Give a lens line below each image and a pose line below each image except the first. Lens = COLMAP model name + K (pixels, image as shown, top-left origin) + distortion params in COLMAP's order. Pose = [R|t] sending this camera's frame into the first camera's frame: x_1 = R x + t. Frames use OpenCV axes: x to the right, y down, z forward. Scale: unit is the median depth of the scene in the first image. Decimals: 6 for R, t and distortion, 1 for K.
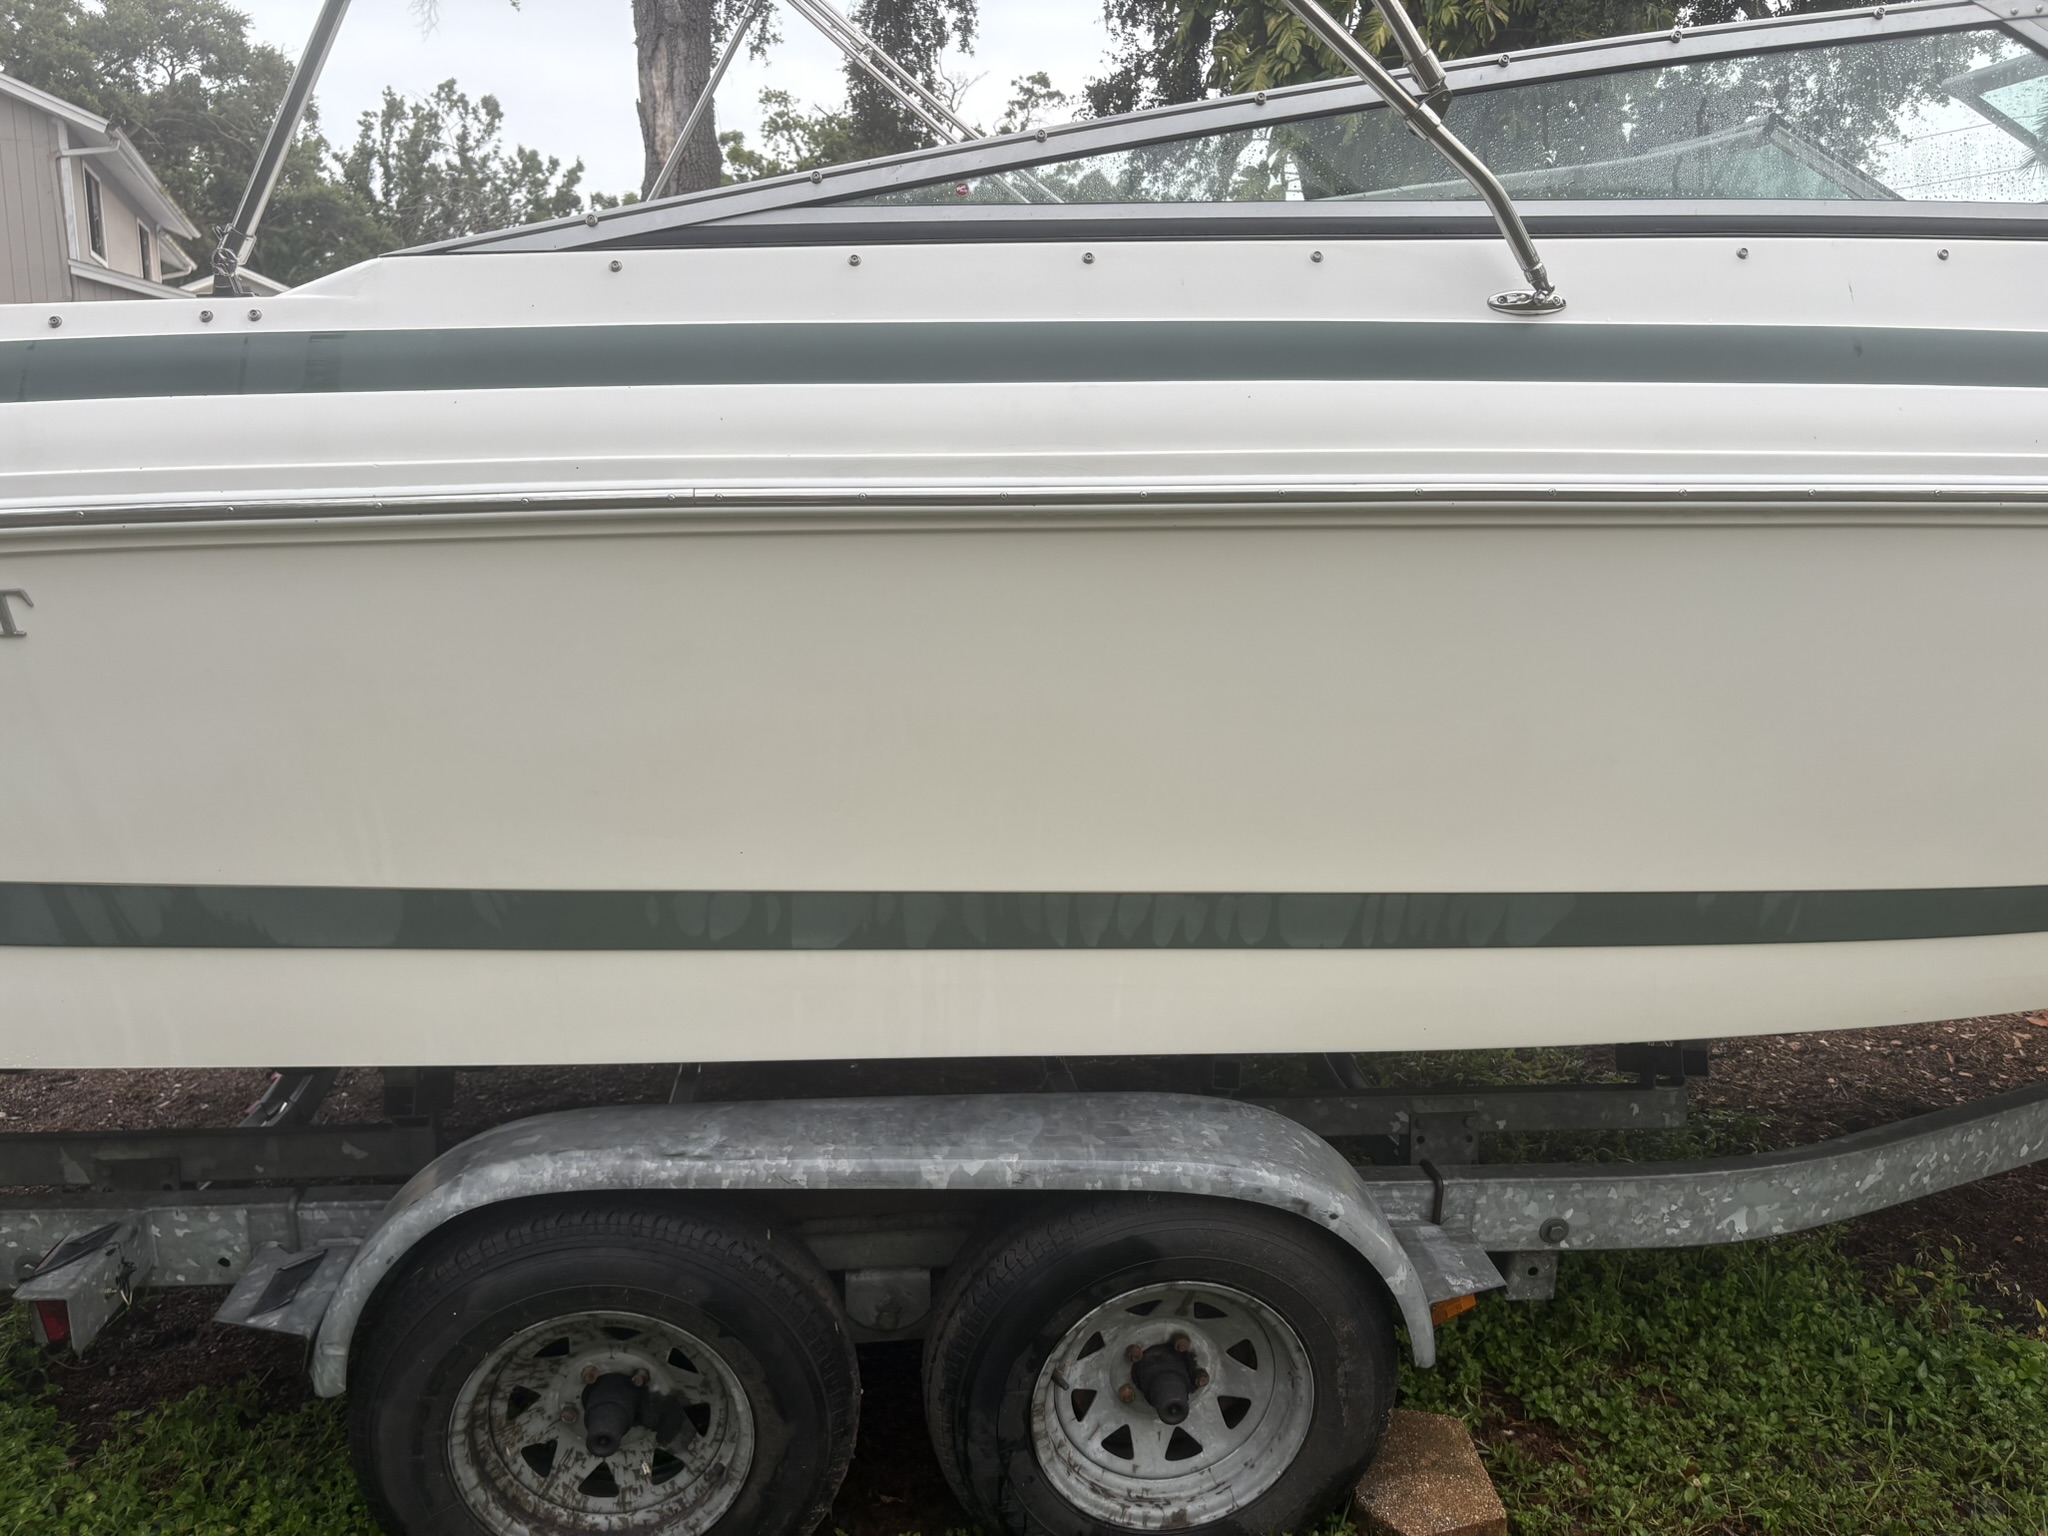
lens RADIAL K [[1566.1, 0, 1008.2], [0, 1566.1, 791.8], [0, 0, 1]] dist [0.048236, -0.055726]
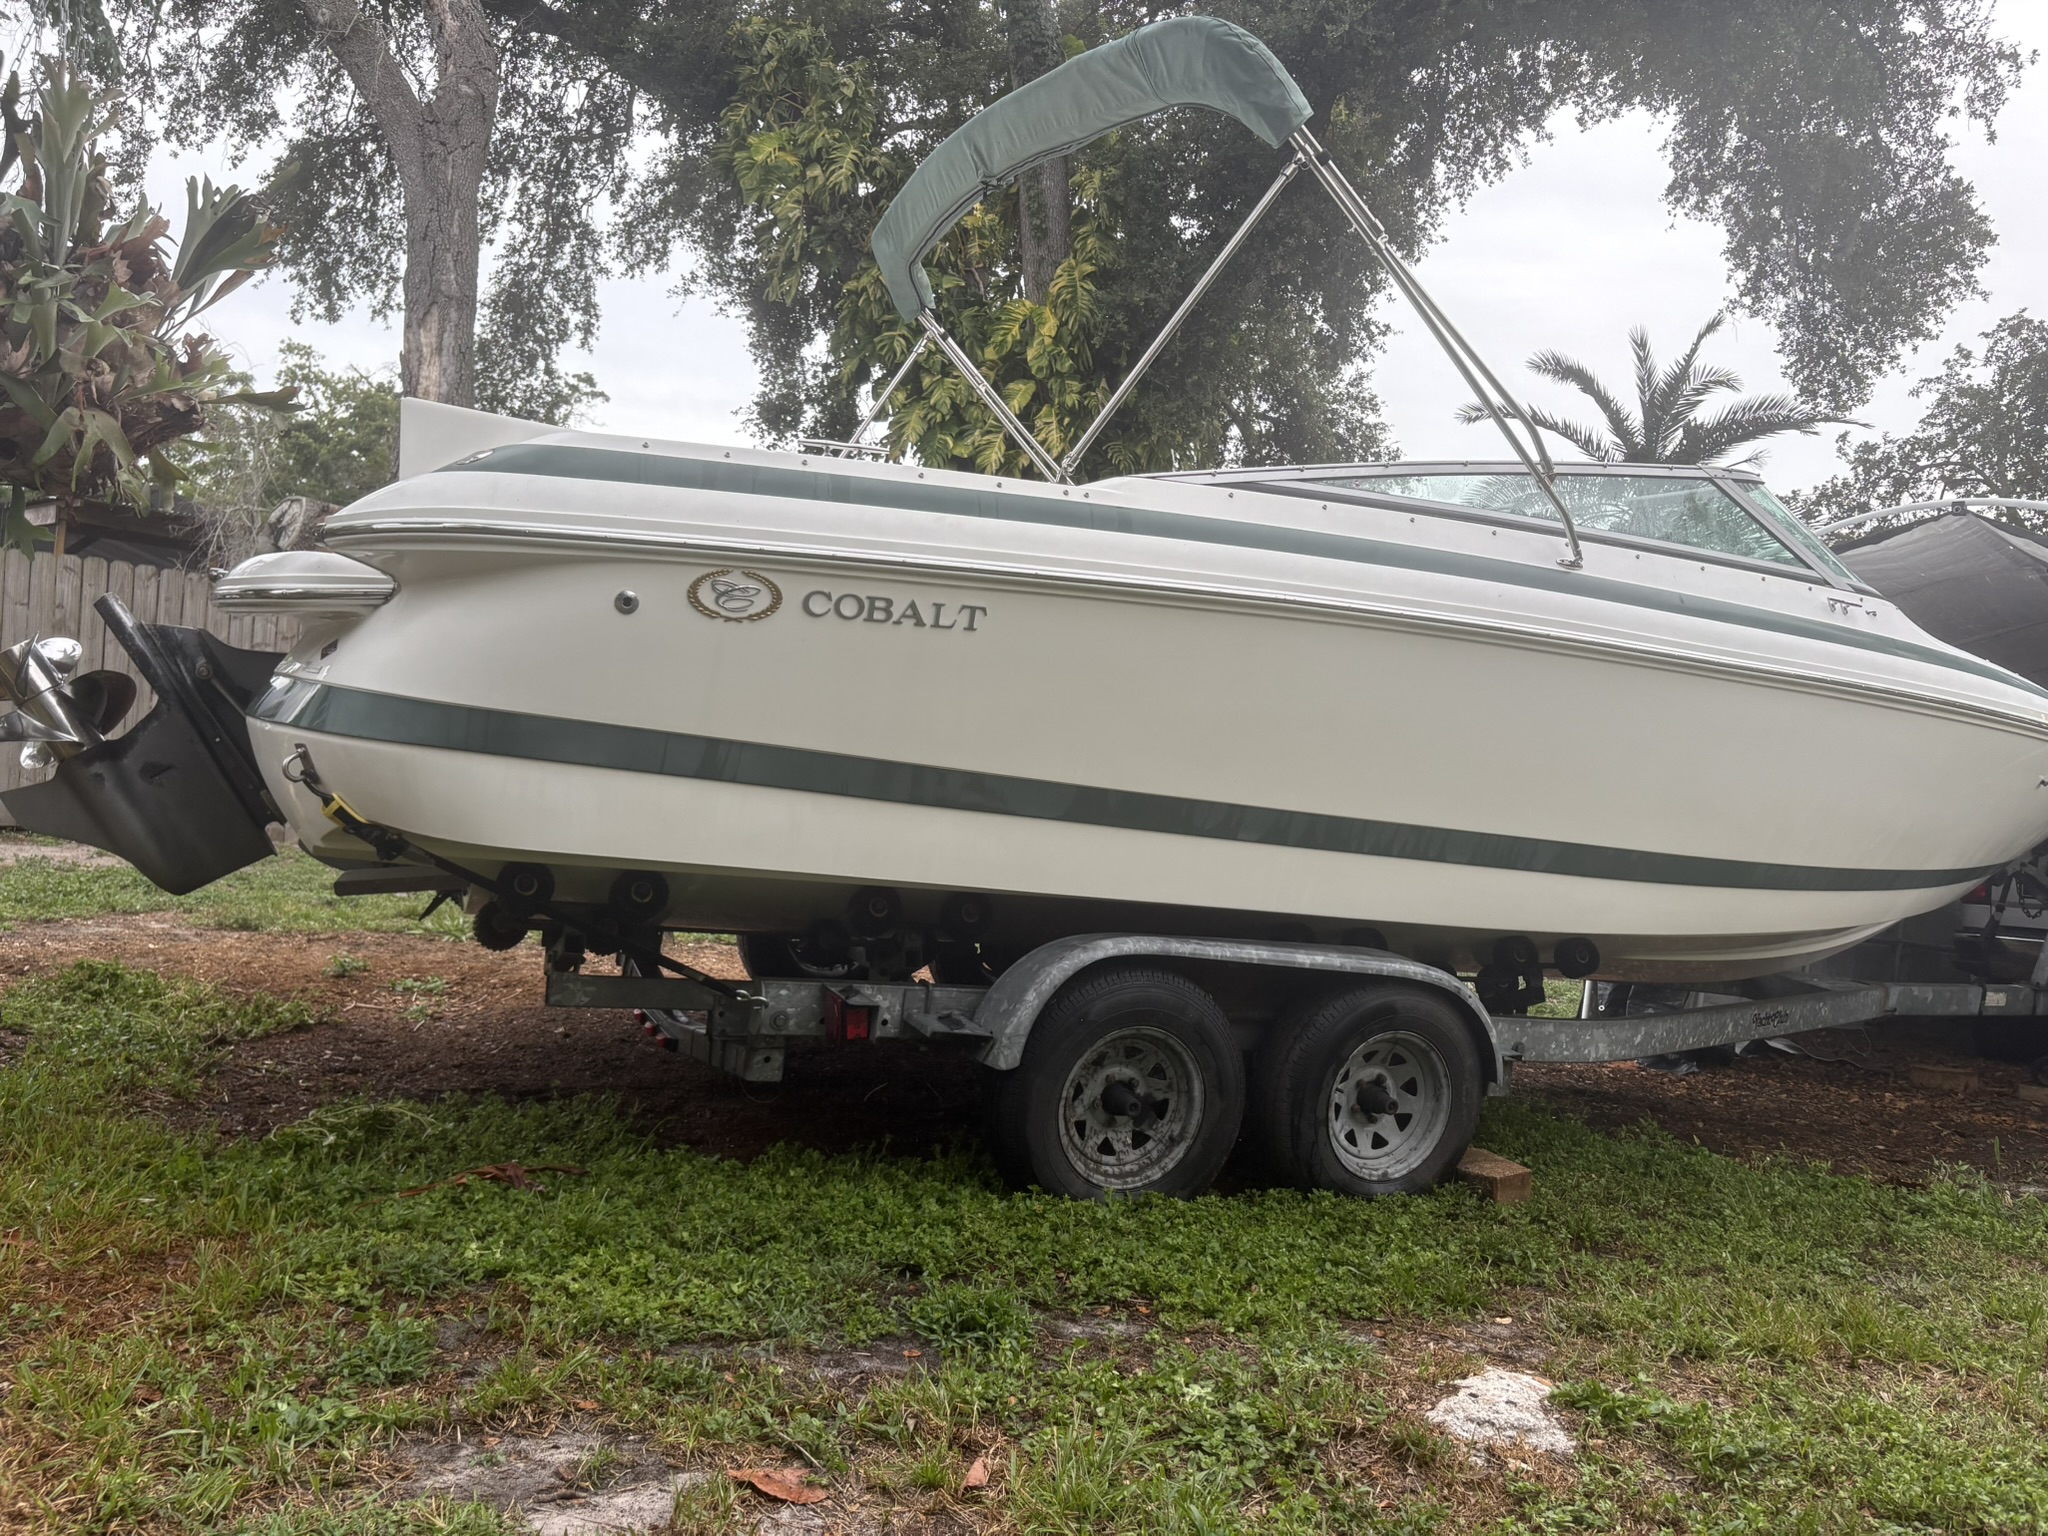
lens RADIAL K [[1566.1, 0, 1020.5], [0, 1566.1, 769.7], [0, 0, 1]] dist [0.048236, -0.055726]
pose [[0.938809, 0.082123, 0.334505, -0.086355], [-0.013707, 0.979299, -0.201953, 0.033903], [-0.344166, 0.185010, 0.920501, -0.058241]]
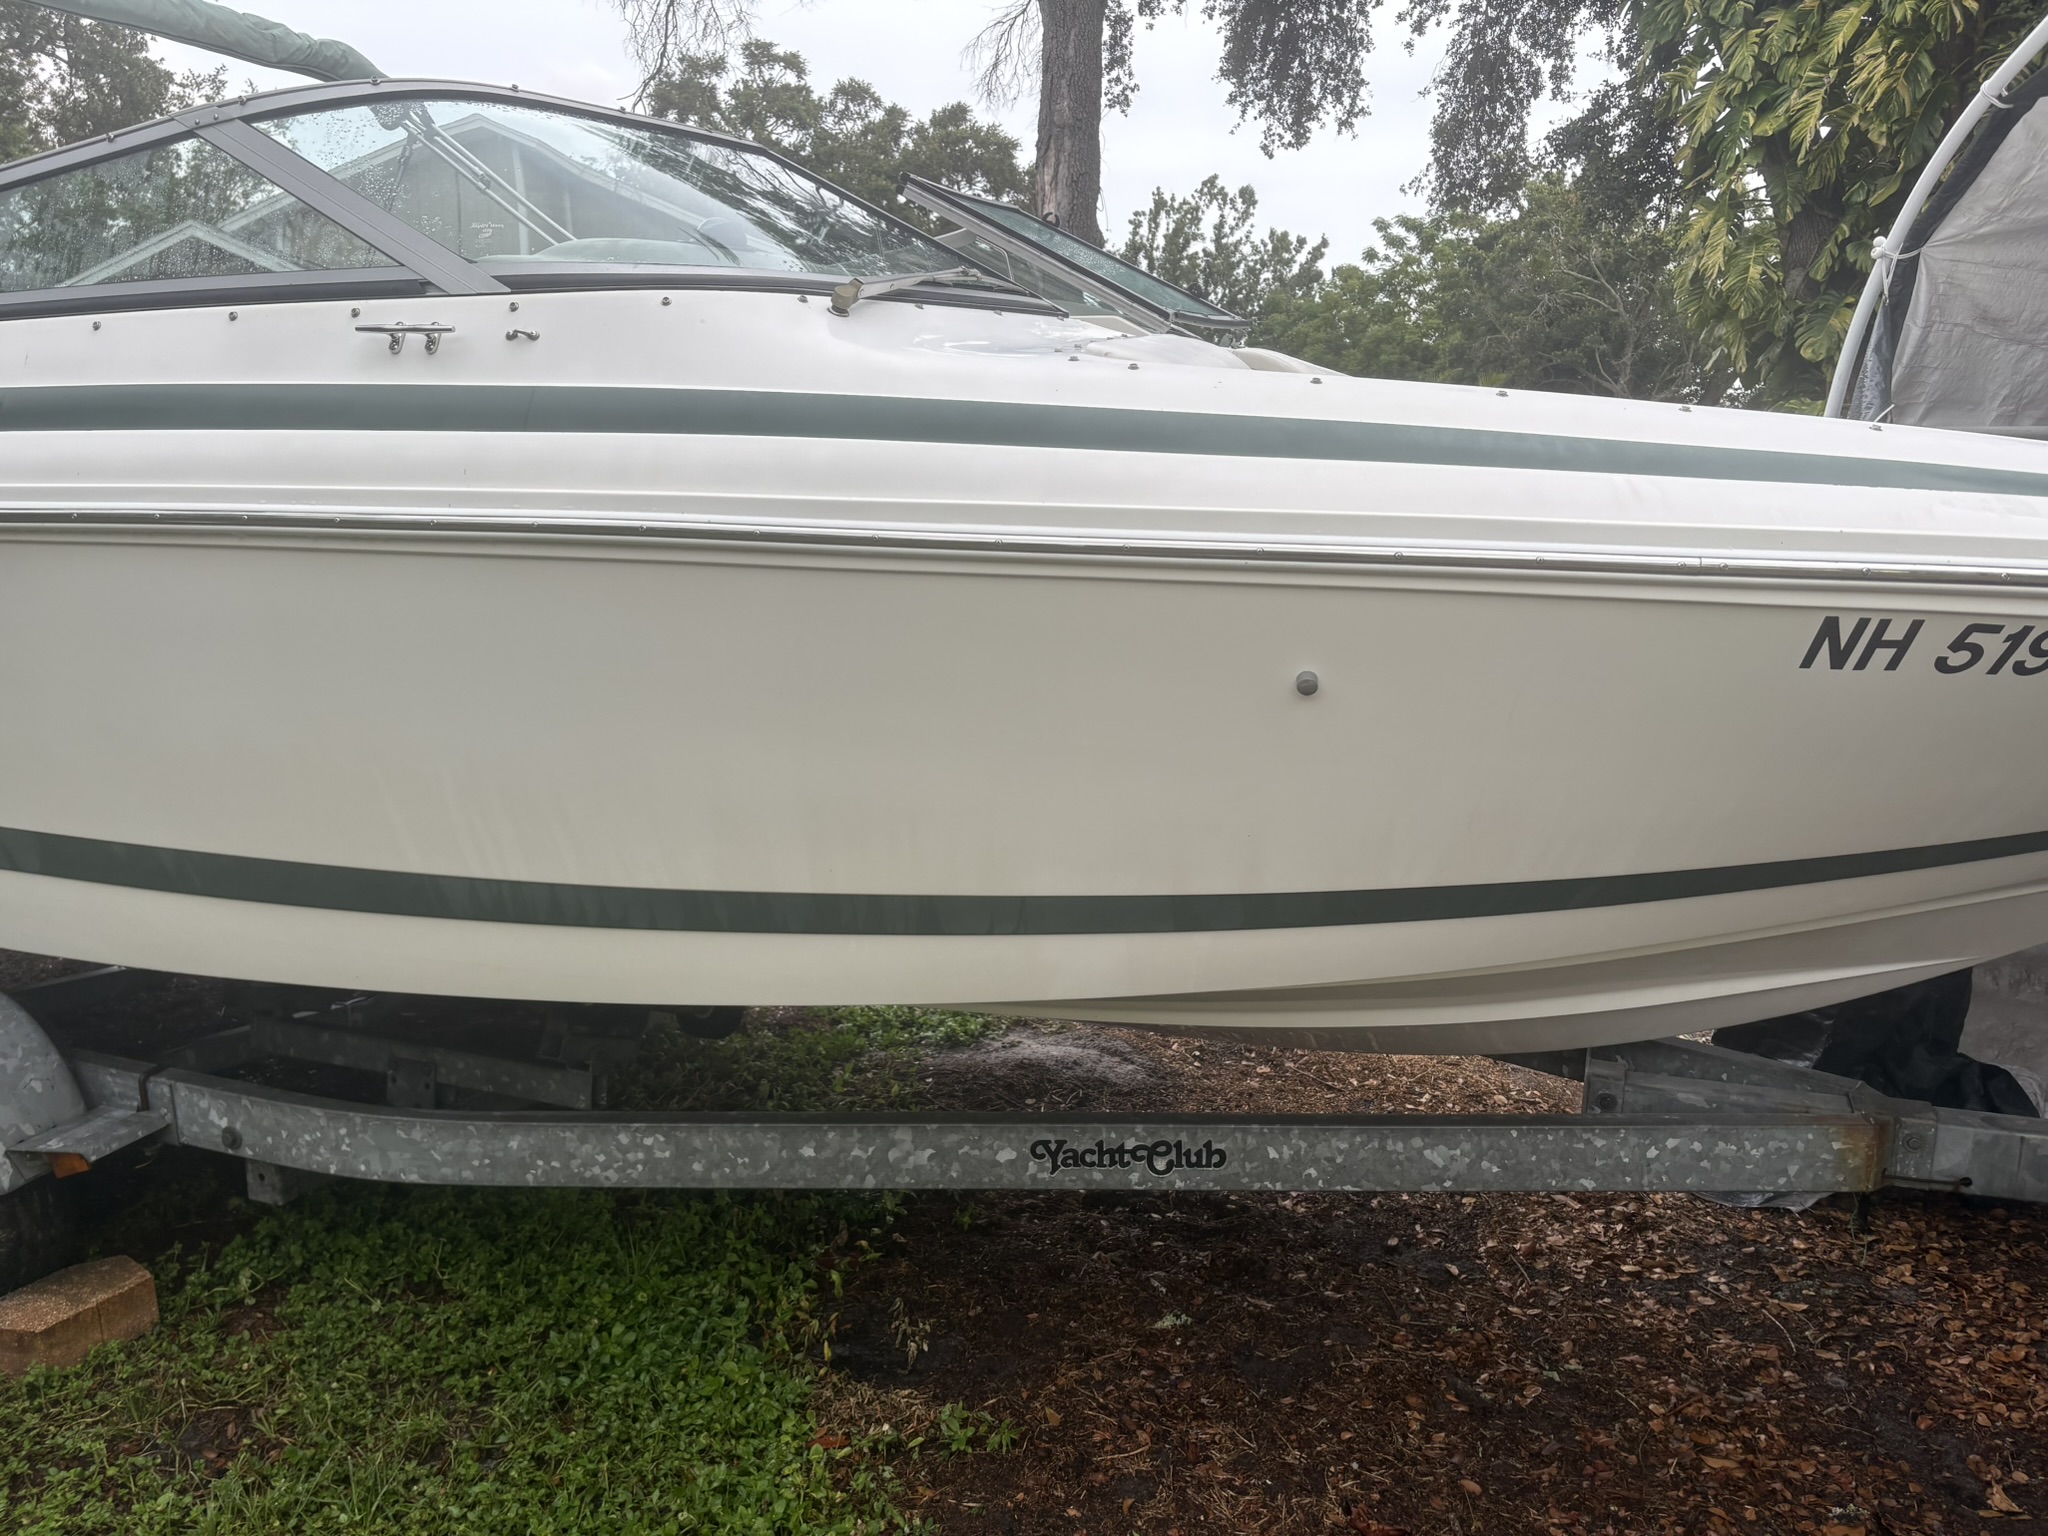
lens RADIAL K [[1566.1, 0, 1005.1], [0, 1566.1, 757.0], [0, 0, 1]] dist [0.048236, -0.055726]
pose [[0.888874, 0.067310, -0.453181, 0.136790], [-0.094024, 0.994895, -0.036650, -0.001745], [0.448400, 0.075187, 0.890665, 0.017782]]
